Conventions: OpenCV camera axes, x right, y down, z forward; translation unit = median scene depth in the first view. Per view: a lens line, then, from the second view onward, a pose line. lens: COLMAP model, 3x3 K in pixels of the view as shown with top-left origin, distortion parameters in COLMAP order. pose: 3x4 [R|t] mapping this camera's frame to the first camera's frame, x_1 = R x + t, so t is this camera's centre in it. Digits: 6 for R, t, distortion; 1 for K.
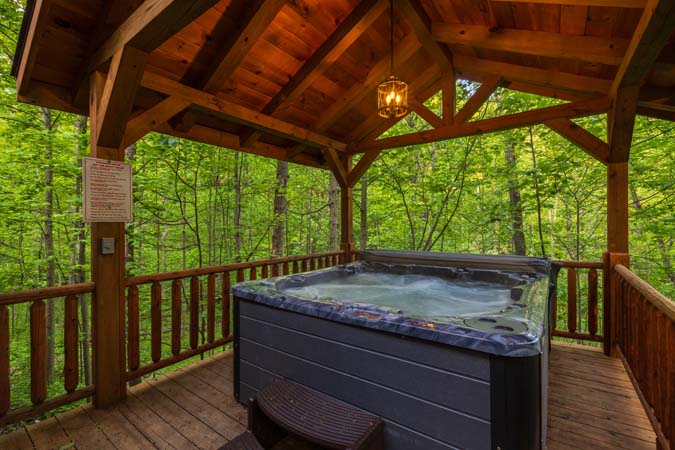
lens RADIAL K [[302.1, 0, 337.5], [0, 302.1, 225.0], [0, 0, 1]] dist [-0.001611, 0.000850]
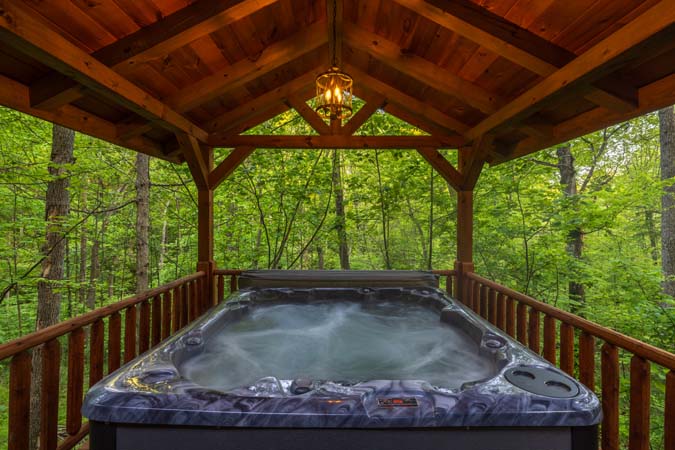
lens RADIAL K [[302.1, 0, 337.5], [0, 302.1, 225.0], [0, 0, 1]] dist [-0.001611, 0.000850]
pose [[0.810116, 0.000814, 0.586270, -0.205000], [-0.006967, 0.999942, 0.008240, -0.058330], [-0.586229, -0.010760, 0.810074, 0.245892]]
